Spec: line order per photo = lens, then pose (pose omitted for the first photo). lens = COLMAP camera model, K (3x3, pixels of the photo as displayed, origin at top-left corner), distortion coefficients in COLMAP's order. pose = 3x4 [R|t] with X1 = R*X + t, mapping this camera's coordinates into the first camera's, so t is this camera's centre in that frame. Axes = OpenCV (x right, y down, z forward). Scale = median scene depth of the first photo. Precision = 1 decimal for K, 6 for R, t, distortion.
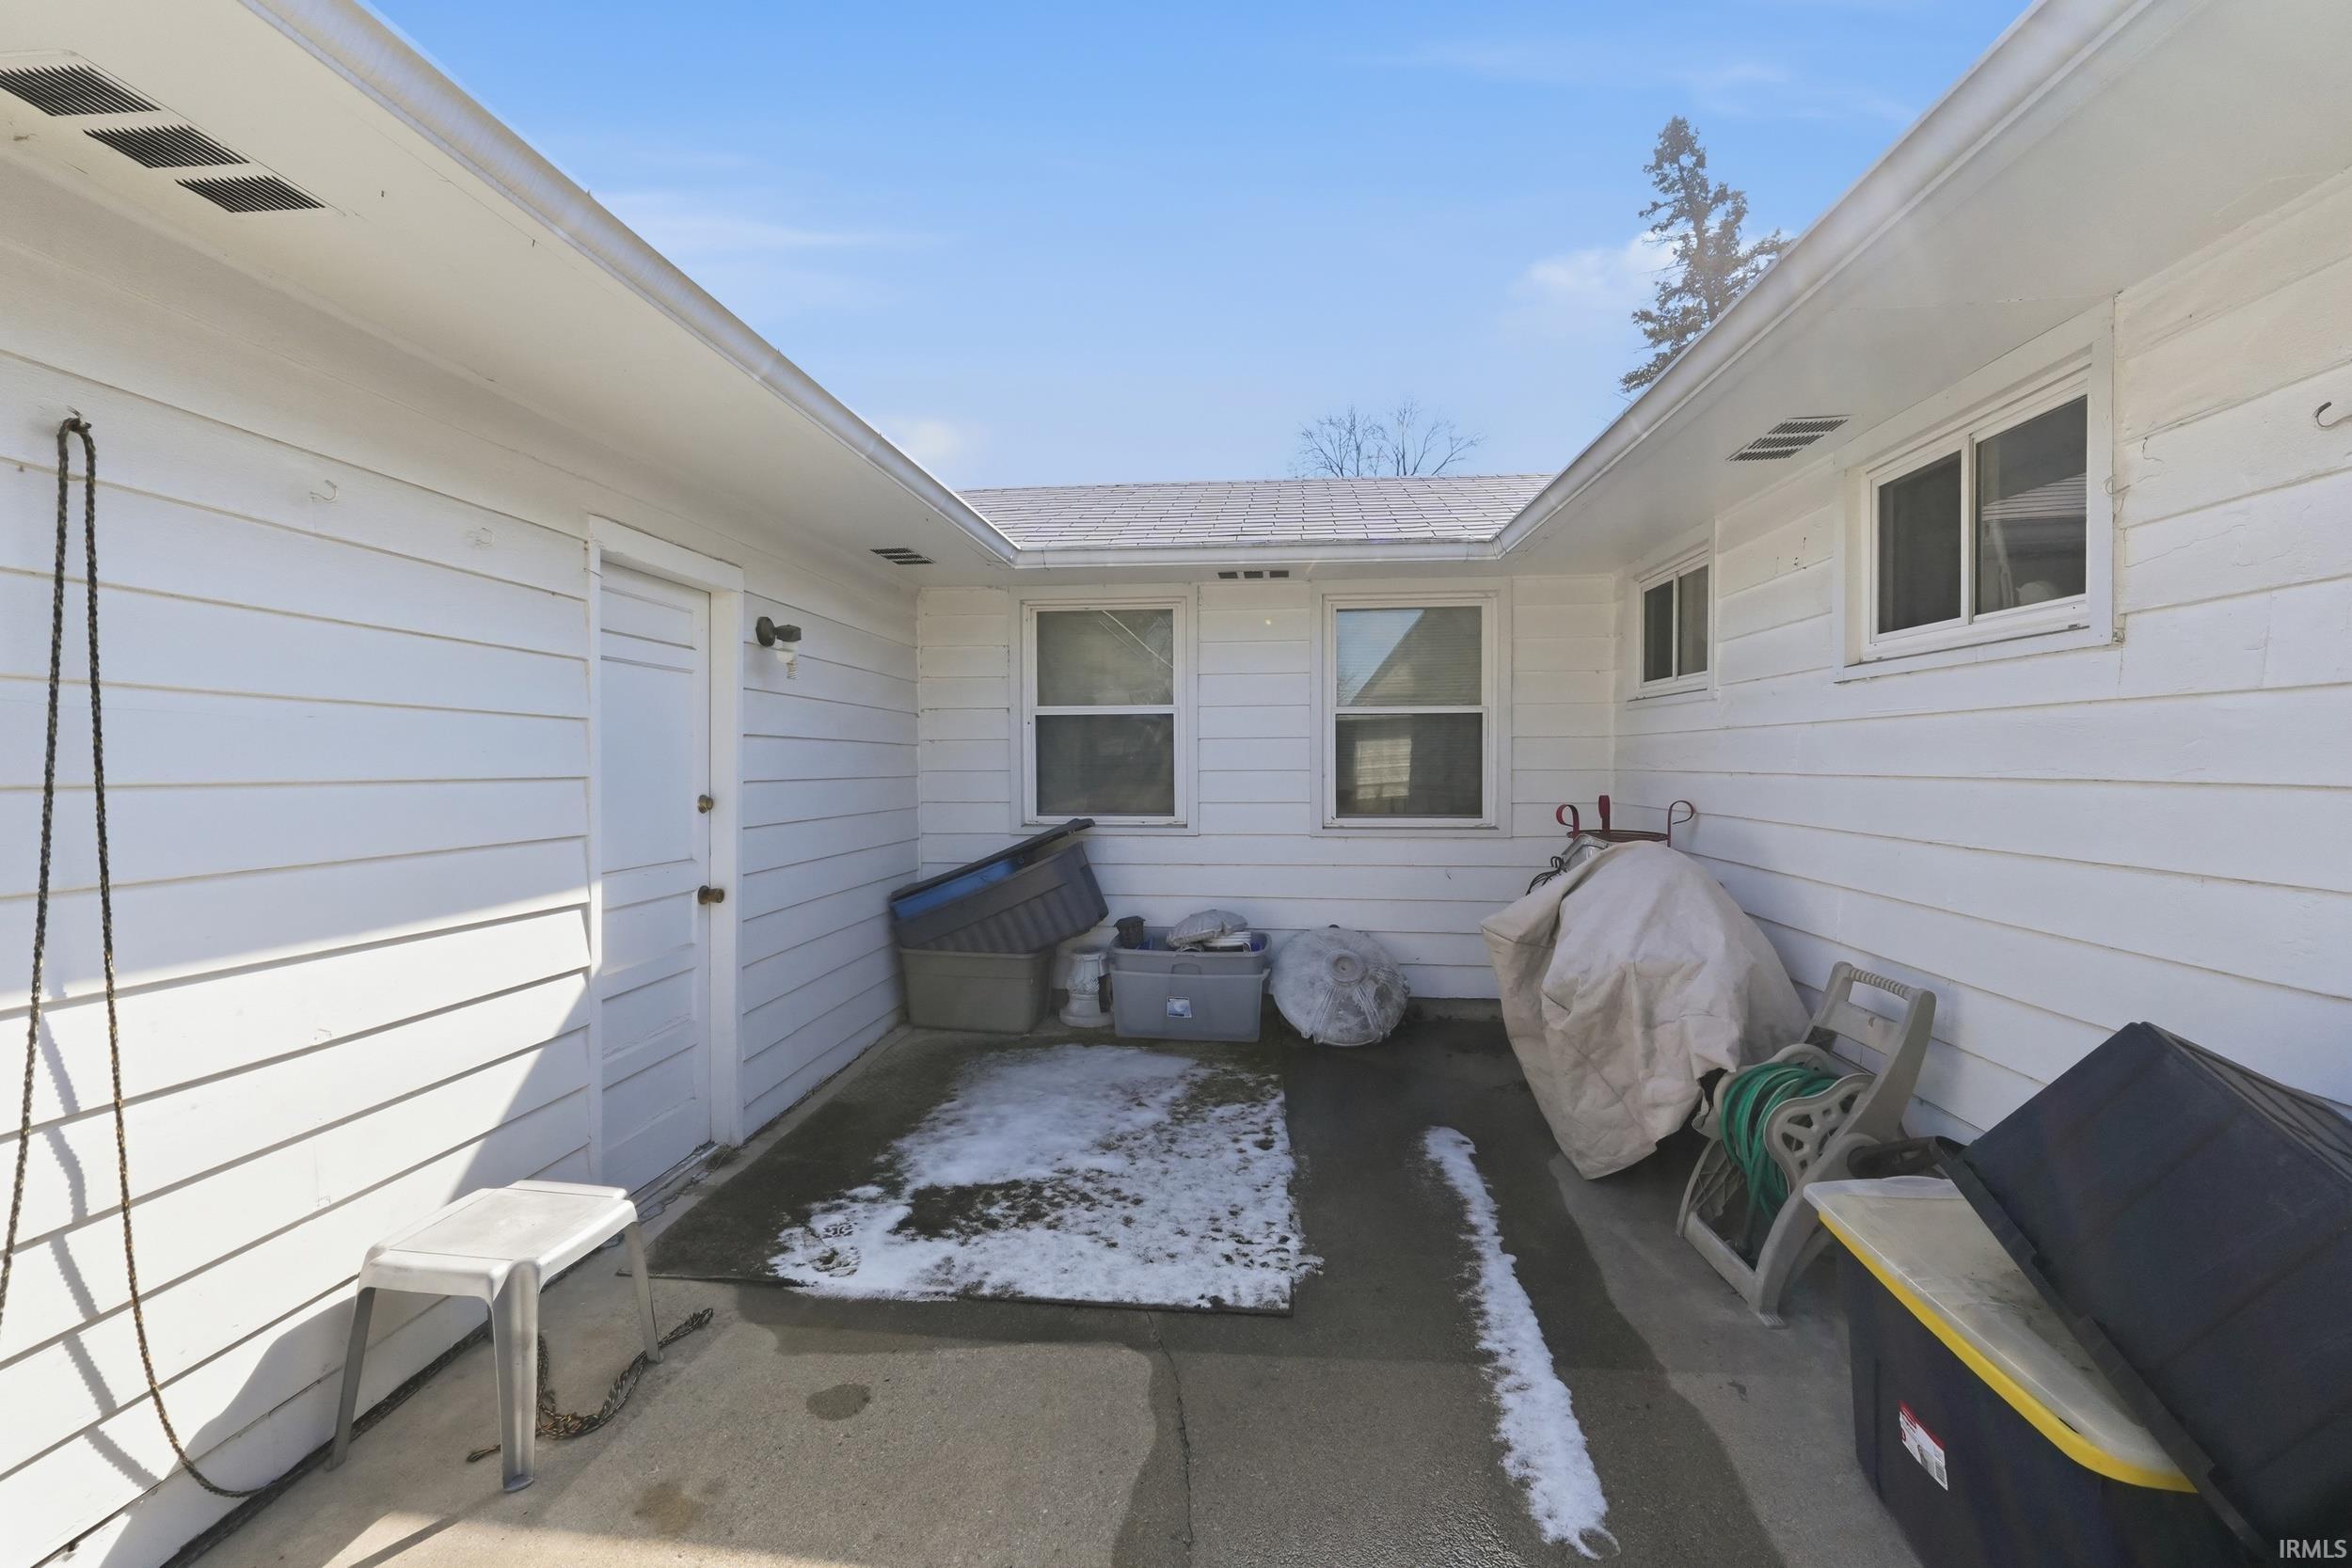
lens RADIAL K [[1013.0, 0, 1172.8], [0, 1013.0, 788.6], [0, 0, 1]] dist [0.000182, 0.000315]
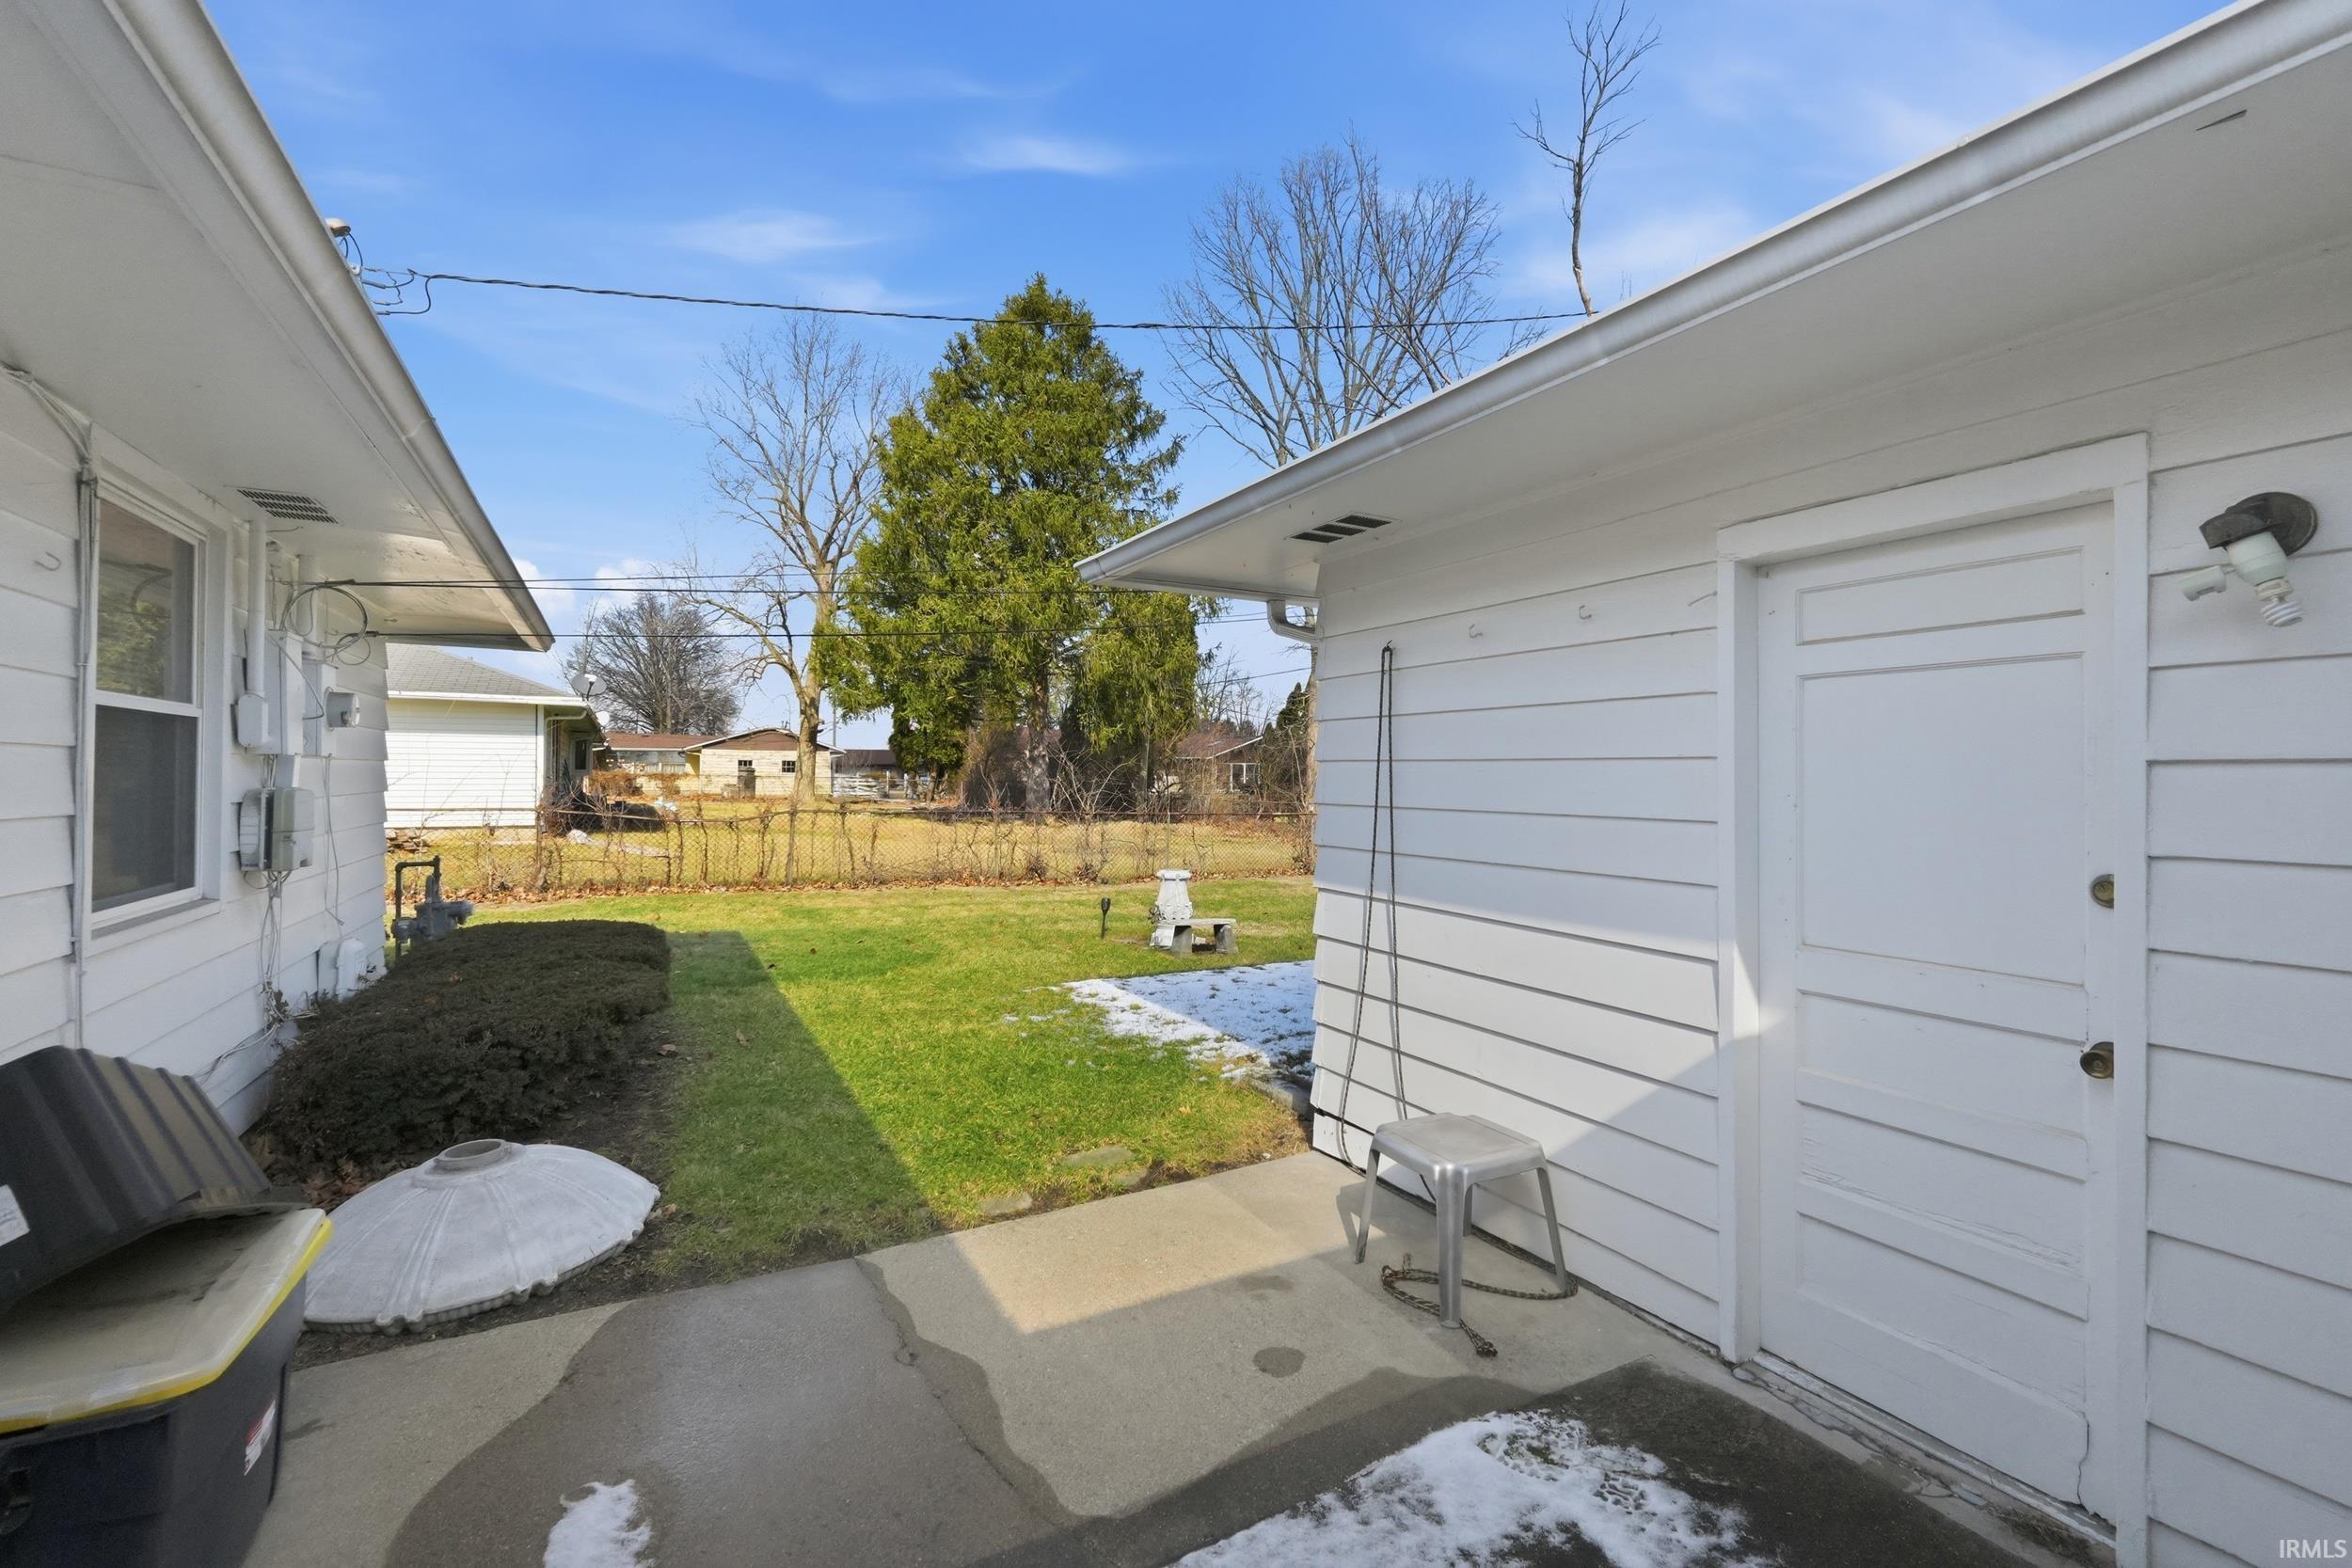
lens RADIAL K [[1013.0, 0, 1172.8], [0, 1013.0, 788.6], [0, 0, 1]] dist [0.000182, 0.000315]
pose [[-0.834462, 0.000768, -0.551066, 0.323177], [-0.019538, 0.999329, 0.030979, -0.059301], [0.550720, 0.036617, -0.833887, 1.499462]]
